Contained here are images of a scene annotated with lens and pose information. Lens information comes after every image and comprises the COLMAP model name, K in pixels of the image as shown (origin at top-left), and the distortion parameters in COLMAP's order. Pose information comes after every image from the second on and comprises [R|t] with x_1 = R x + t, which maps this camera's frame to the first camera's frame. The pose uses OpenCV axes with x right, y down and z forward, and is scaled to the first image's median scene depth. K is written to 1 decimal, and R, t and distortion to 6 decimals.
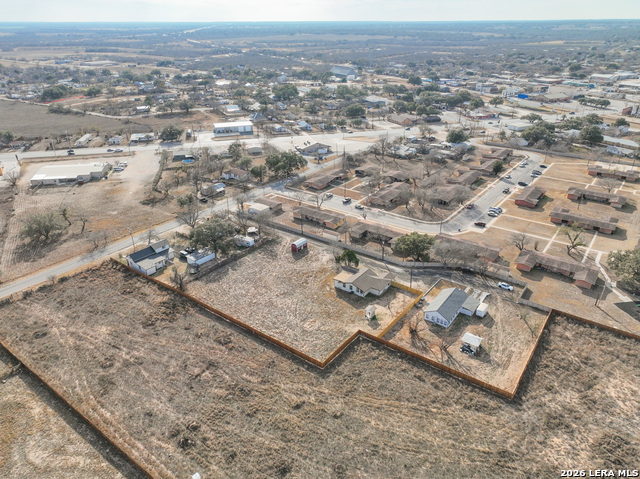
lens RADIAL K [[450.3, 0, 323.1], [0, 450.3, 238.7], [0, 0, 1]] dist [-0.005076, 0.016853]
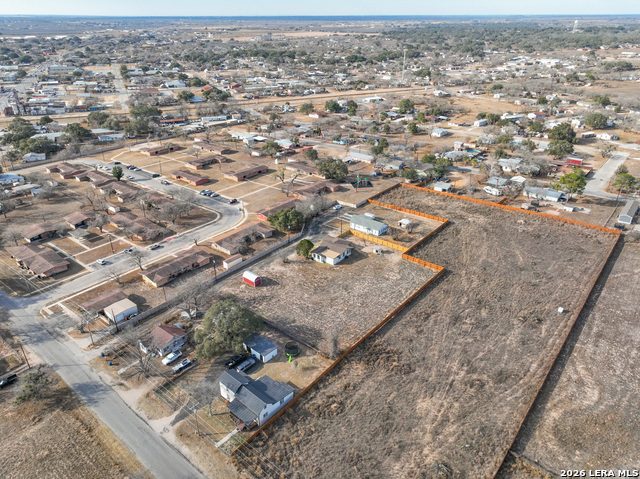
lens RADIAL K [[450.3, 0, 320.8], [0, 450.3, 238.7], [0, 0, 1]] dist [-0.005076, 0.016853]
pose [[0.051920, -0.439846, 0.896571, -1.004032], [0.434801, 0.818178, 0.376208, -0.406067], [-0.899028, 0.370297, 0.233725, 0.777117]]
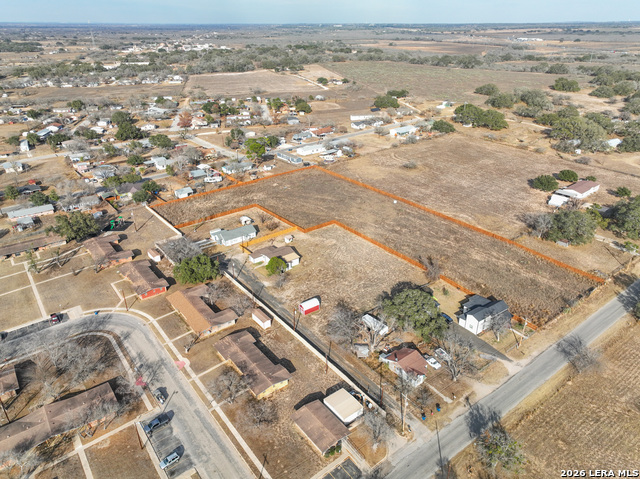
lens RADIAL K [[450.3, 0, 322.2], [0, 450.3, 241.0], [0, 0, 1]] dist [-0.005076, 0.016853]
pose [[-0.962653, -0.112312, 0.246345, -0.326273], [0.123863, 0.626391, 0.769605, -0.860197], [-0.240744, 0.771375, -0.589086, 1.705456]]
